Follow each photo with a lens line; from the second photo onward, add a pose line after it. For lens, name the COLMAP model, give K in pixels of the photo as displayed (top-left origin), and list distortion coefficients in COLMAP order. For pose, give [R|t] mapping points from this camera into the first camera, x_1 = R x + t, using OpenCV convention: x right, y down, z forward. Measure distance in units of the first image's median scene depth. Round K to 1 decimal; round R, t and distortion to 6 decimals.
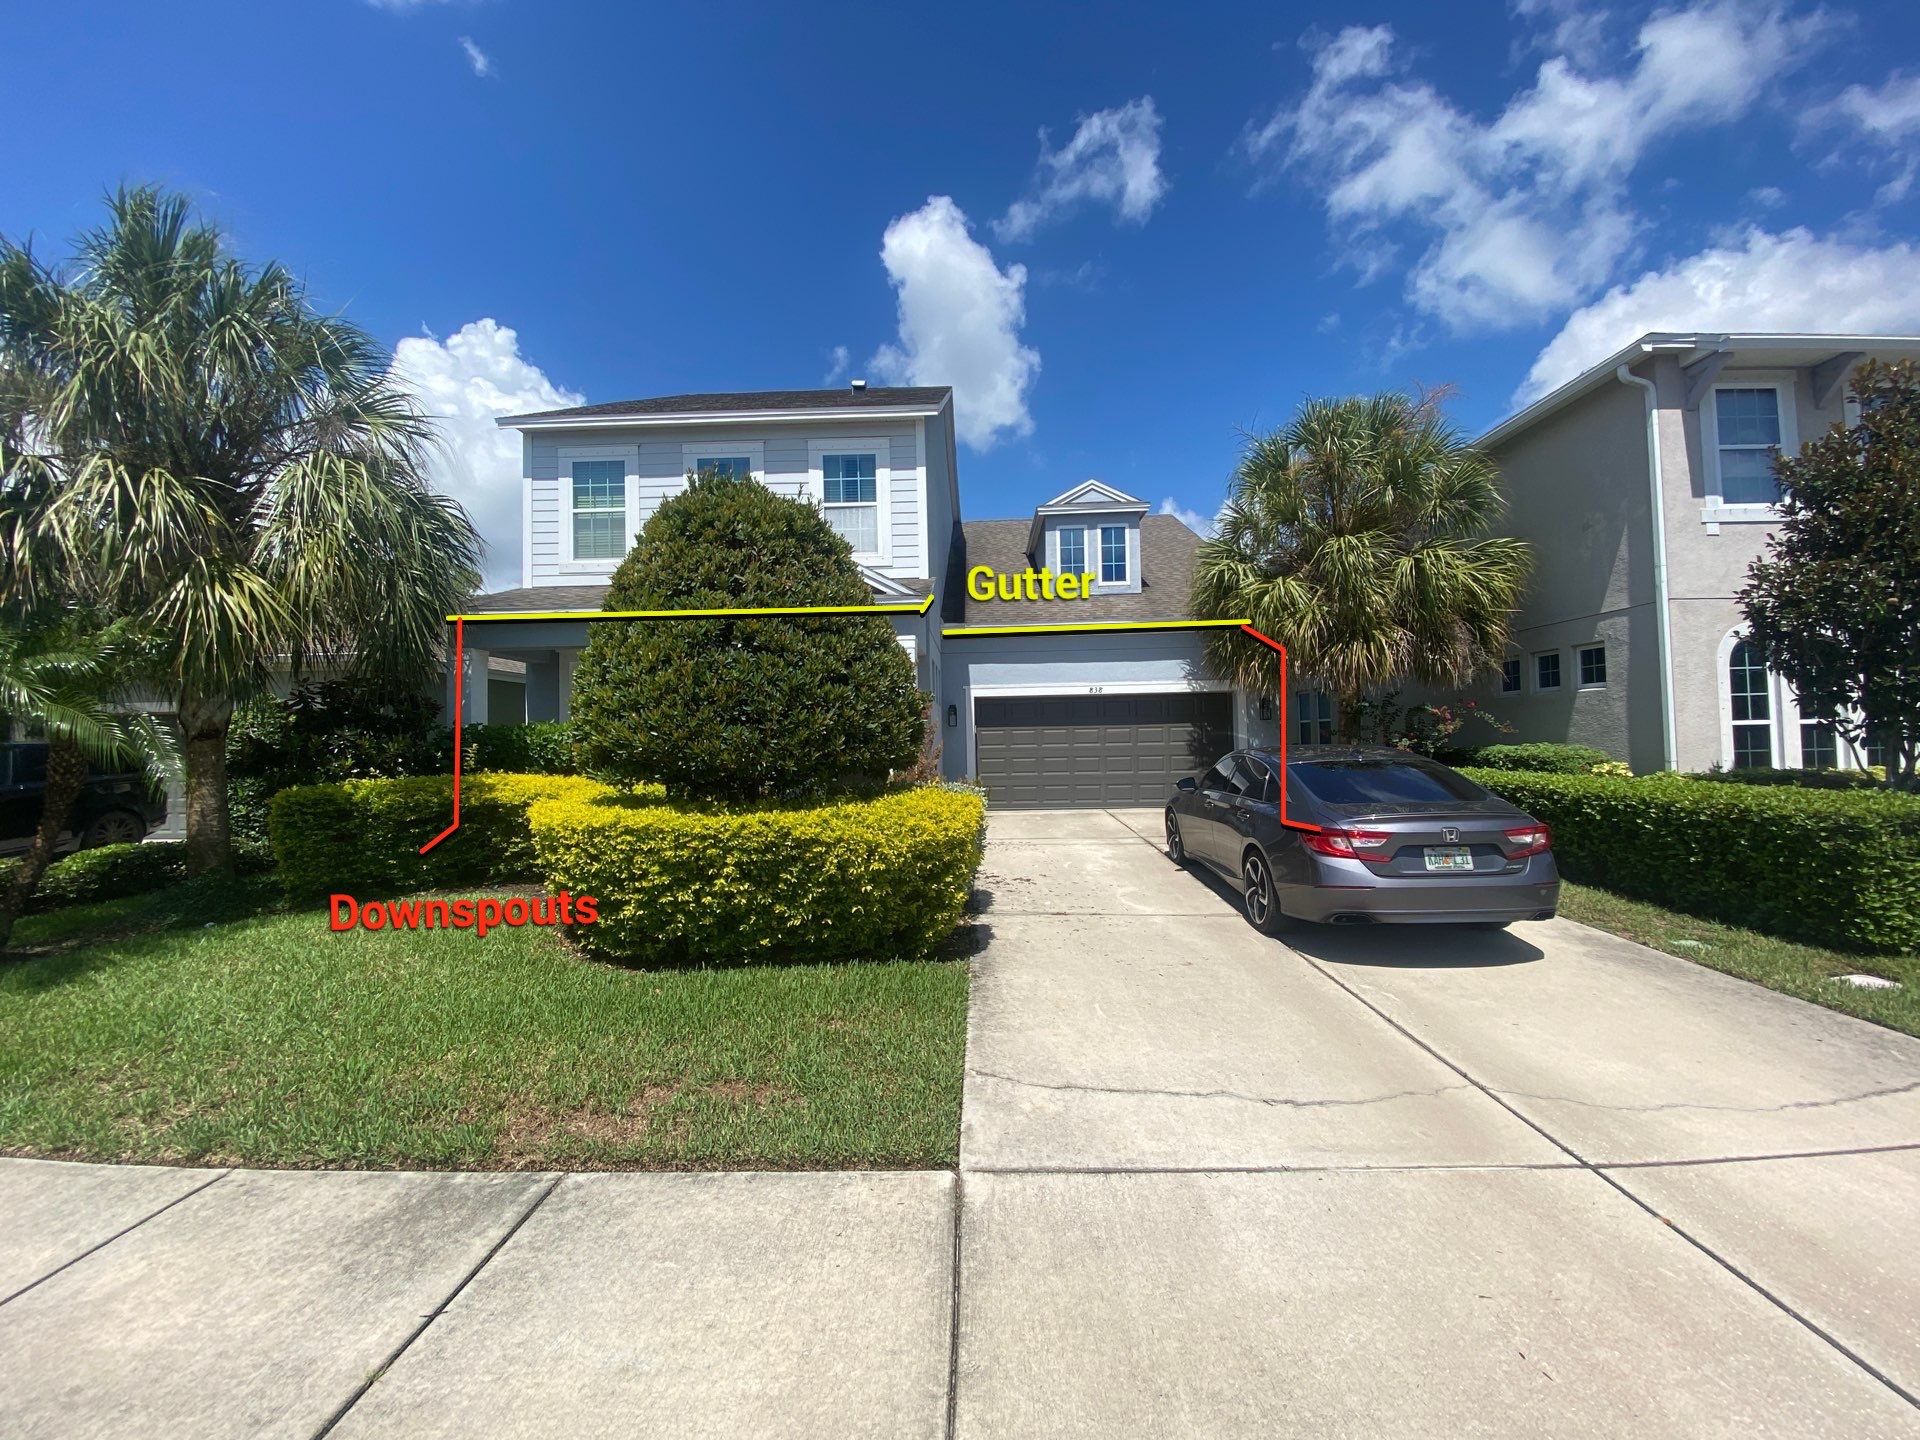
lens RADIAL K [[762.0, 0, 960.0], [0, 762.0, 720.0], [0, 0, 1]] dist [0.012368, -0.000015]
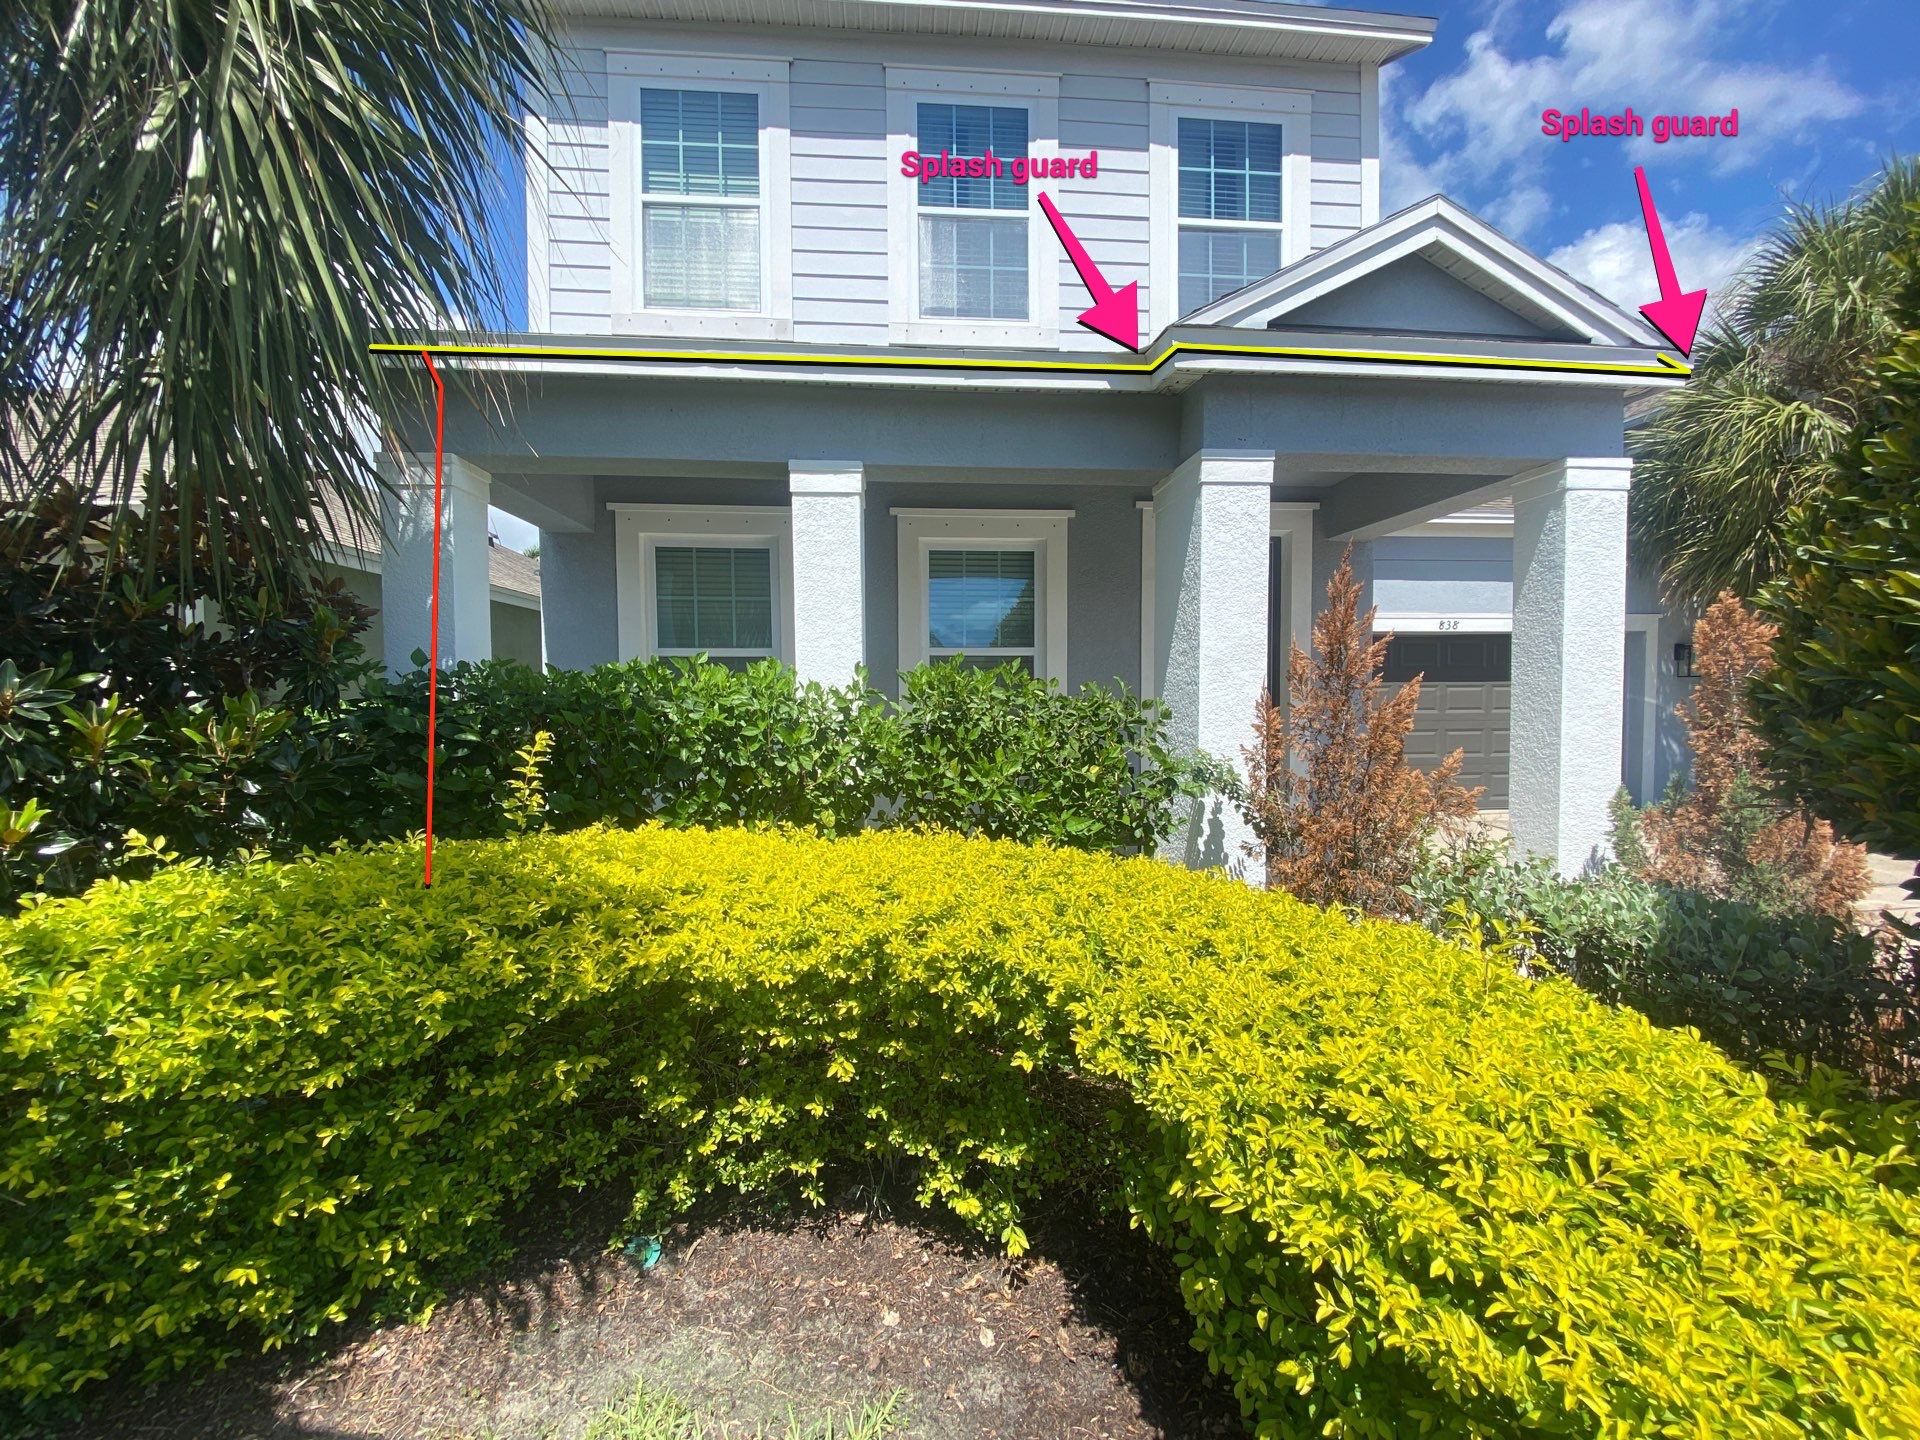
lens RADIAL K [[771.3, 0, 960.0], [0, 771.3, 720.0], [0, 0, 1]] dist [-0.000182, -0.012504]
pose [[0.993151, 0.000180, 0.116839, -0.512889], [-0.006836, 0.998375, 0.056570, 0.011155], [-0.116639, -0.056981, 0.991538, 0.703887]]
